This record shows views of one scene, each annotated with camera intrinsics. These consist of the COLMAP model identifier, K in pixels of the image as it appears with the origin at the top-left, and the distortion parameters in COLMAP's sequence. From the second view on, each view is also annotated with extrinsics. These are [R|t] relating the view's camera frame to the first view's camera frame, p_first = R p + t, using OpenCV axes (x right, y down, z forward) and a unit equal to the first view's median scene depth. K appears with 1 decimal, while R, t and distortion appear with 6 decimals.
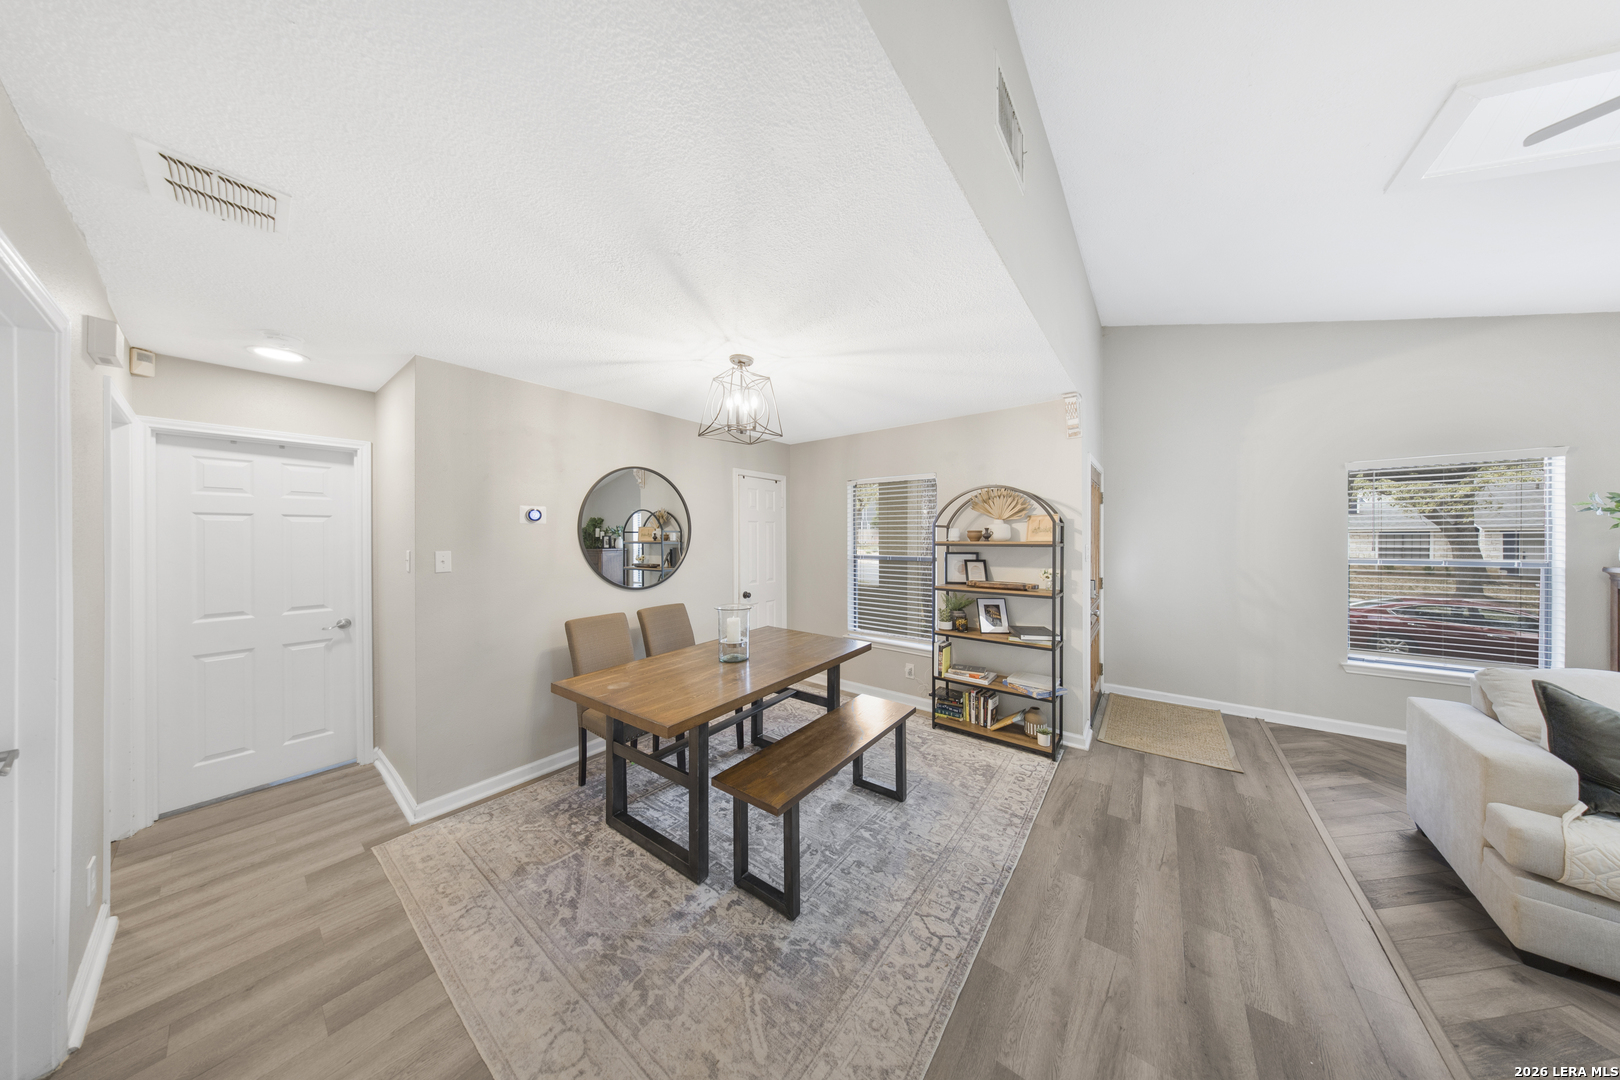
lens RADIAL K [[454.8, 0, 807.5], [0, 454.8, 536.9], [0, 0, 1]] dist [-0.008584, 0.001796]
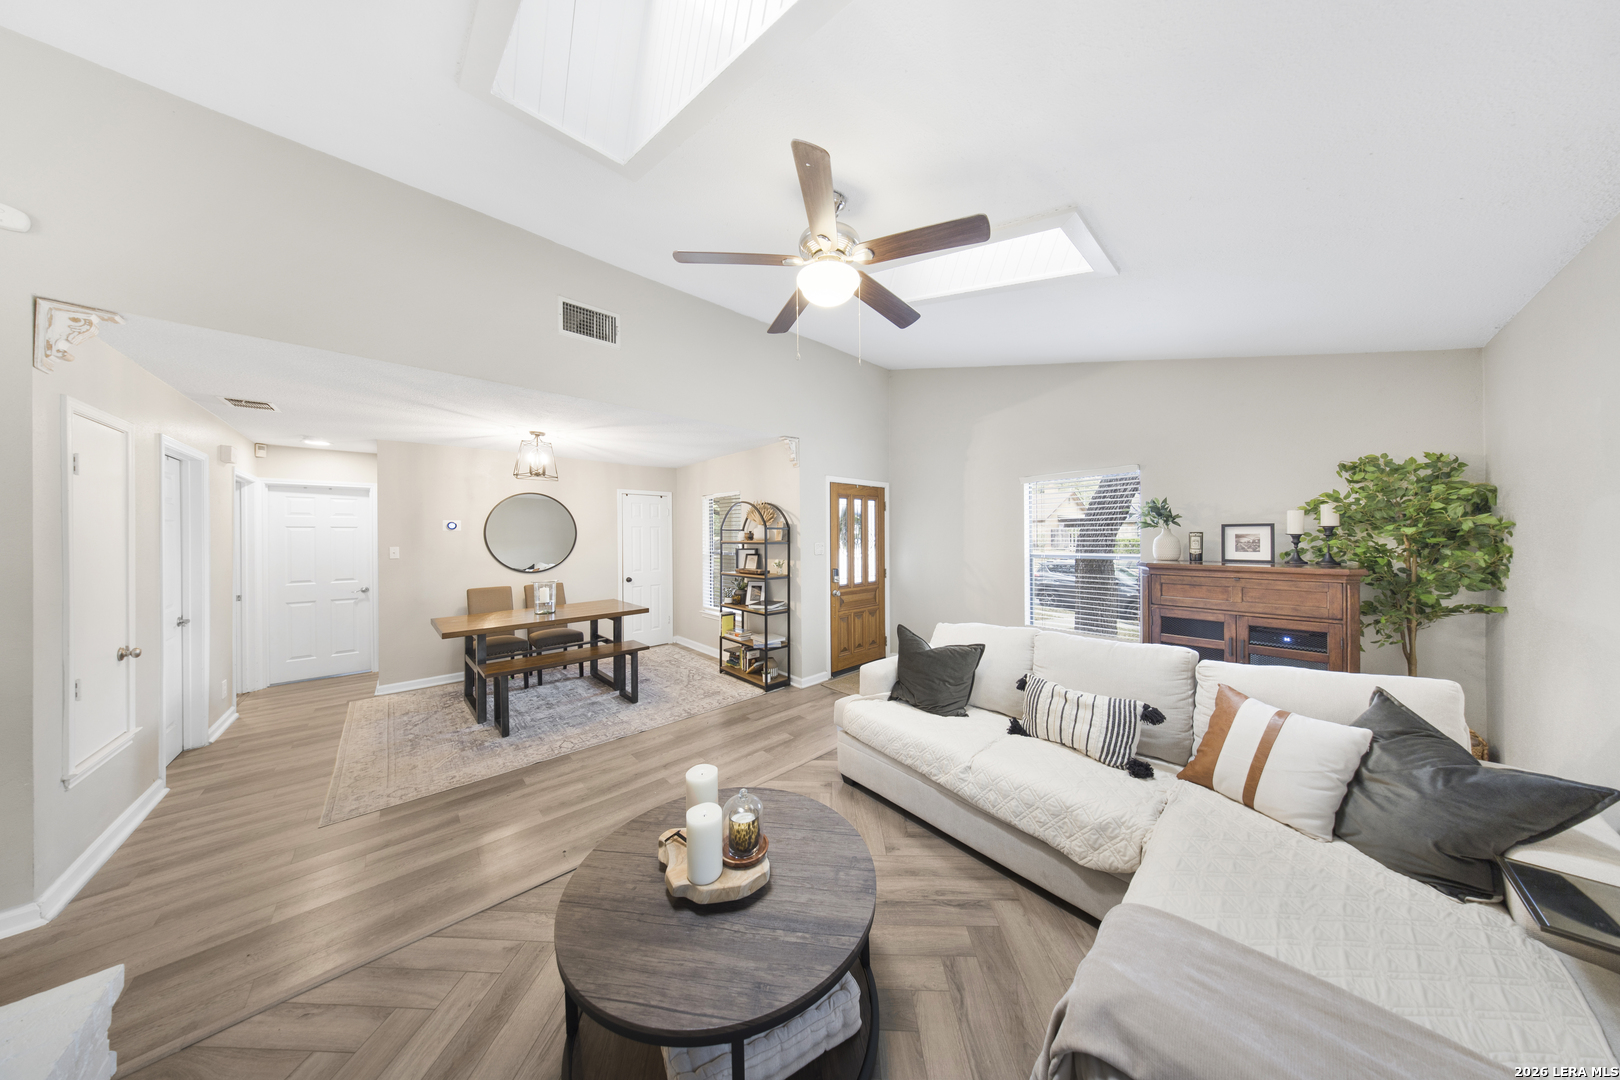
lens RADIAL K [[449.0, 0, 810.6], [0, 449.0, 537.2], [0, 0, 1]] dist [-0.008698, 0.000027]
pose [[0.985996, -0.005509, -0.166677, 1.368856], [0.005813, 0.999982, 0.001333, -0.000629], [0.166667, -0.002283, 0.986011, -0.569215]]
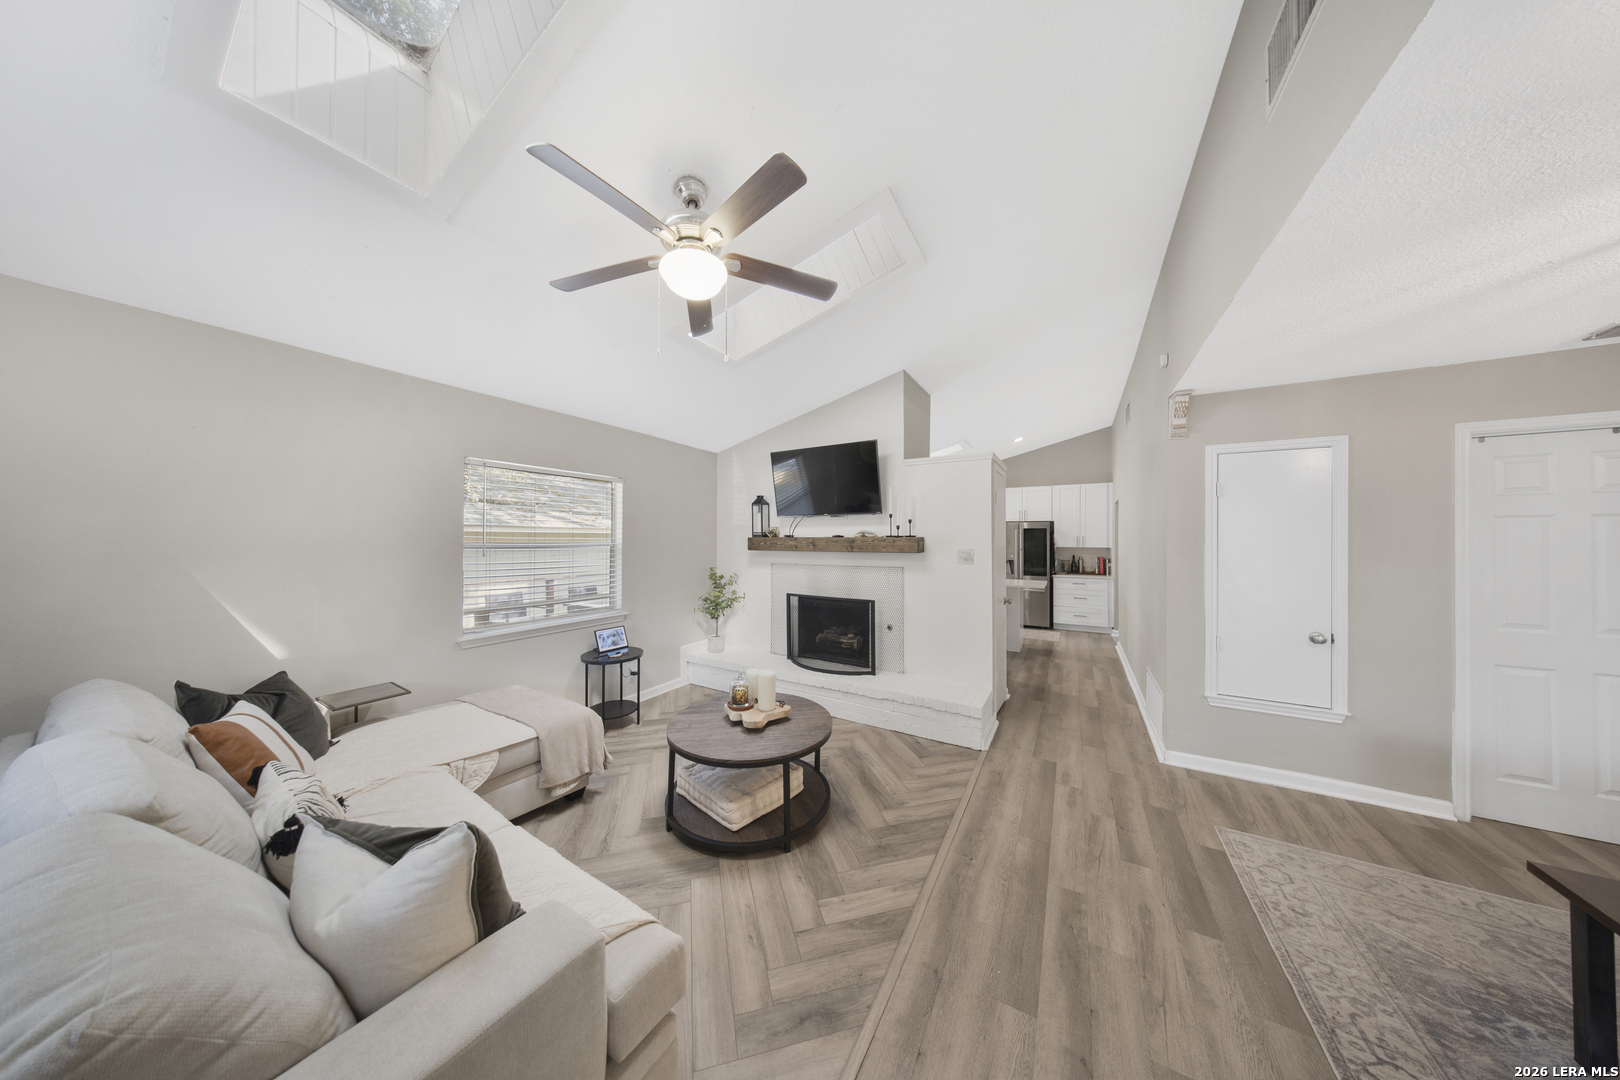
lens RADIAL K [[454.8, 0, 807.5], [0, 454.8, 536.9], [0, 0, 1]] dist [-0.008584, 0.001796]
pose [[-0.991886, -0.000339, -0.127131, 1.130067], [0.000602, 0.999973, -0.007364, -0.004429], [0.127130, -0.007381, -0.991859, 1.362892]]
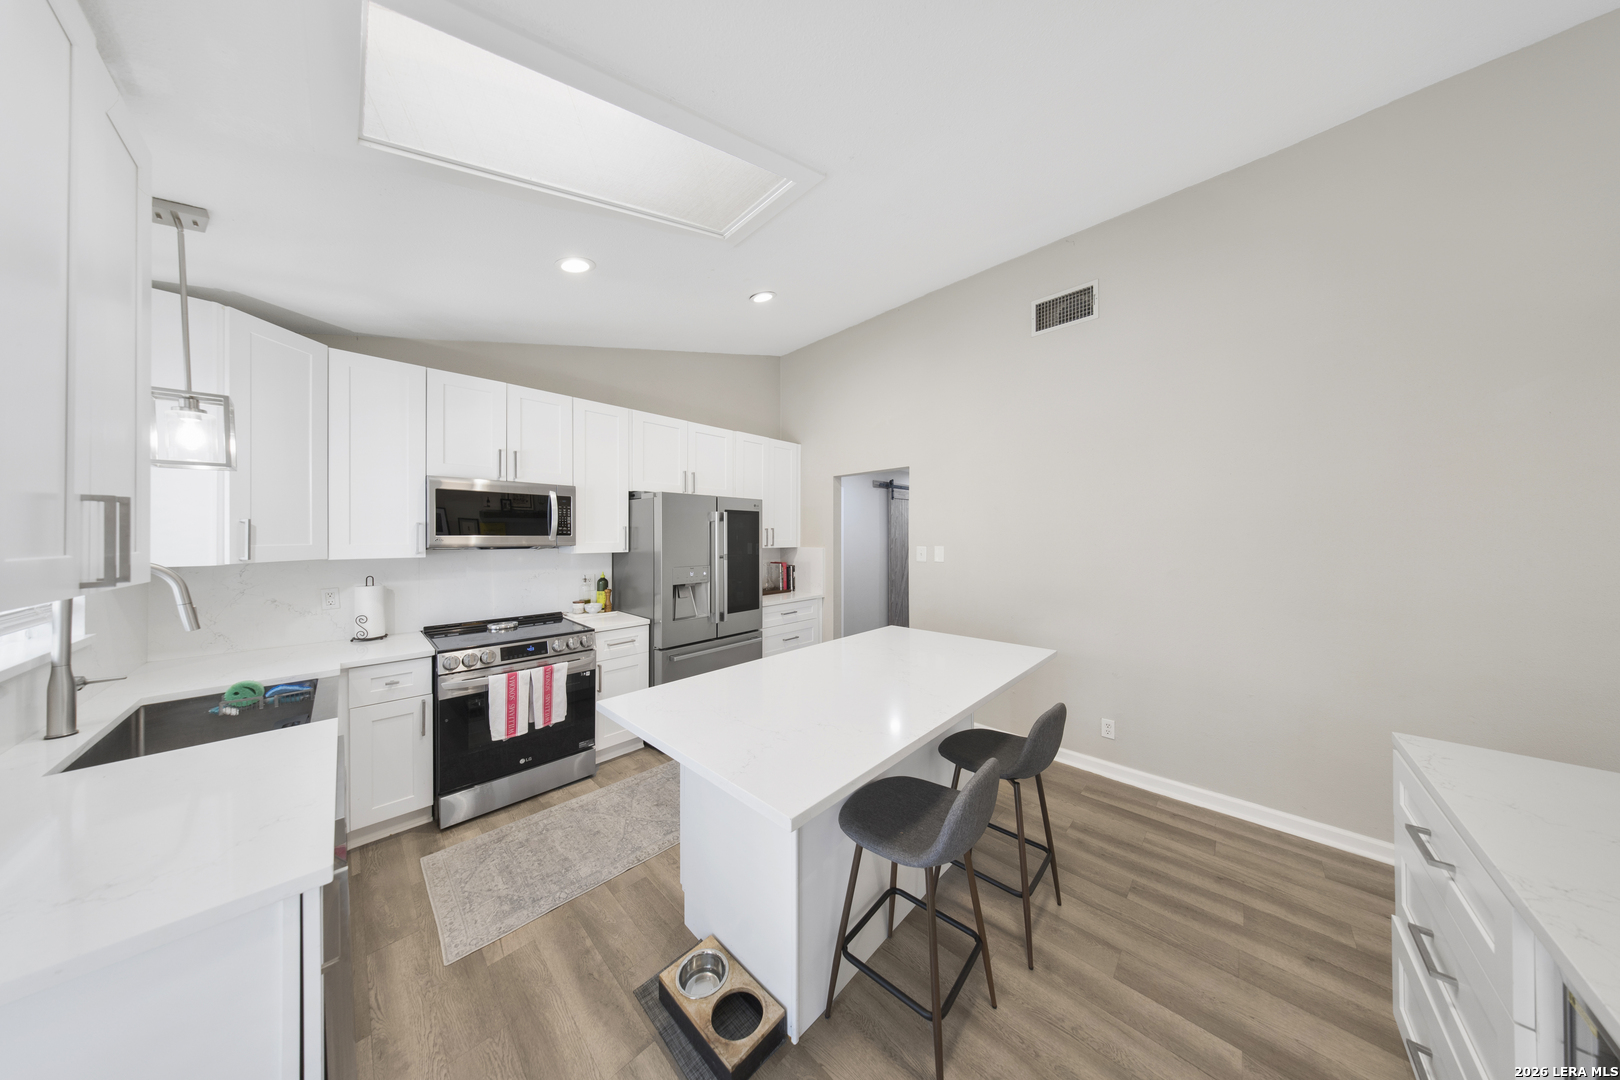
lens RADIAL K [[454.8, 0, 807.5], [0, 454.8, 536.9], [0, 0, 1]] dist [-0.008584, 0.001796]
pose [[-0.113519, 0.006324, -0.993516, 0.512525], [0.002395, 0.999979, 0.006091, -0.007826], [0.993533, -0.001688, -0.113531, -1.691274]]
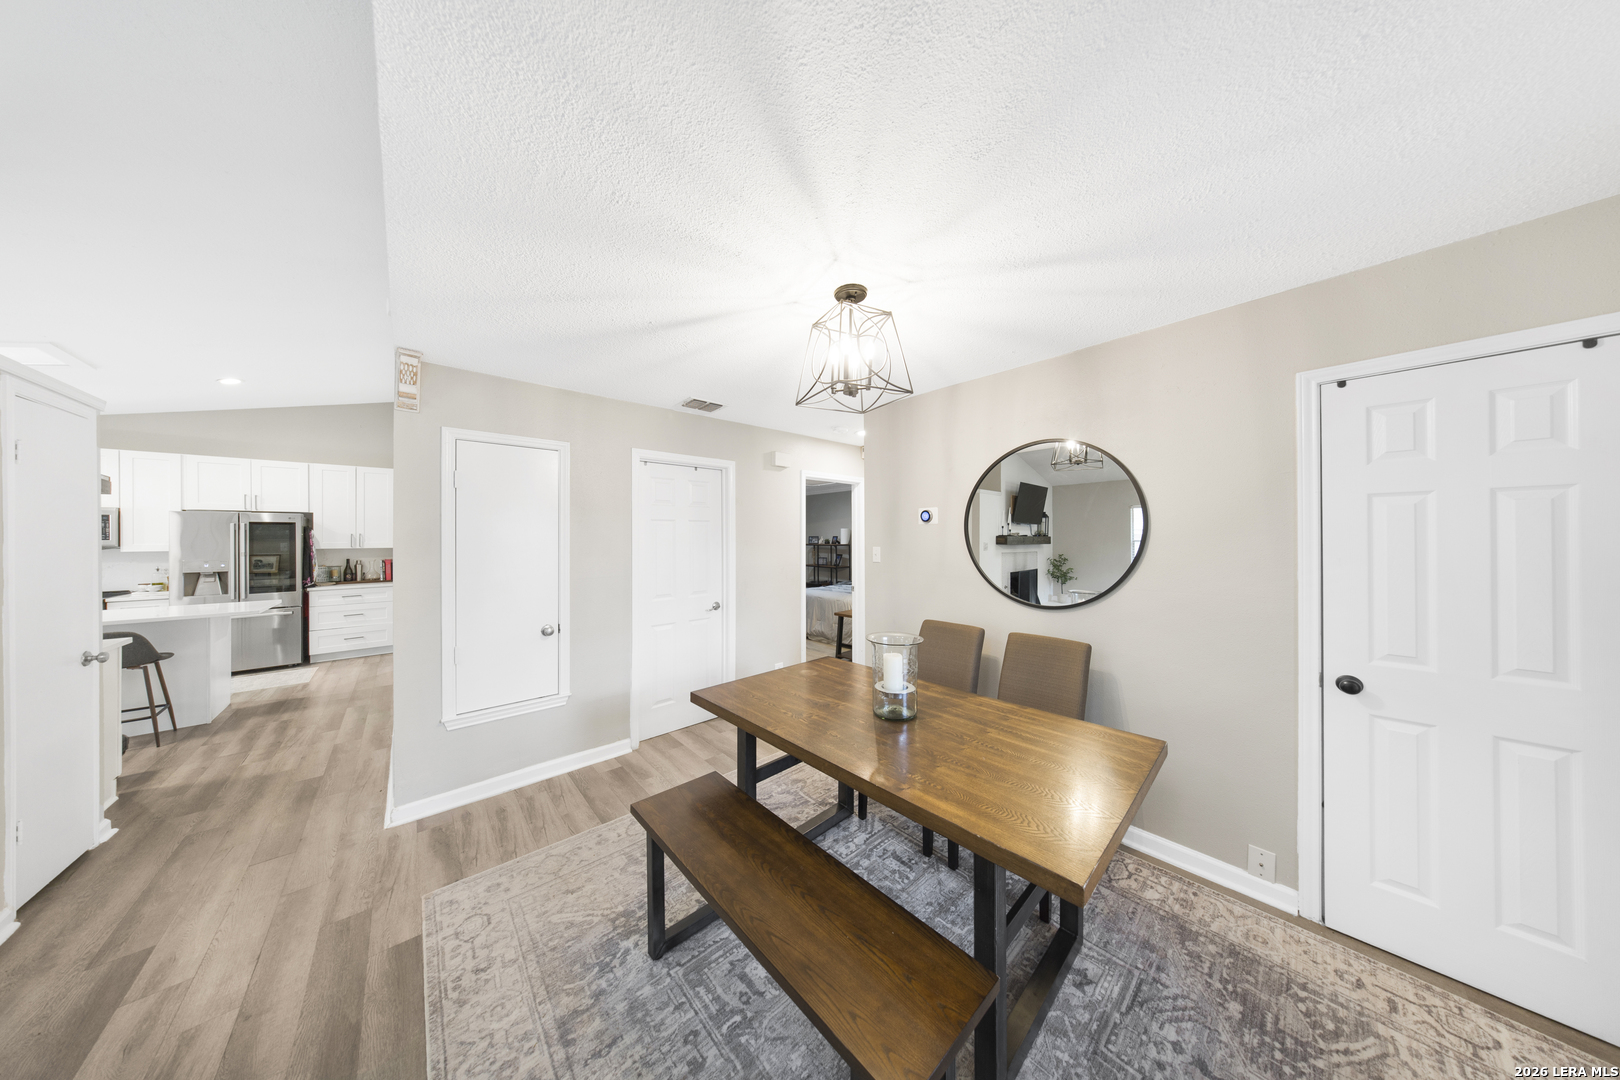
lens RADIAL K [[454.8, 0, 807.5], [0, 454.8, 536.9], [0, 0, 1]] dist [-0.008584, 0.001796]
pose [[-0.186038, 0.002366, -0.982540, 0.702844], [0.006212, 0.999980, 0.001231, -0.002529], [0.982523, -0.005875, -0.186049, 1.290651]]
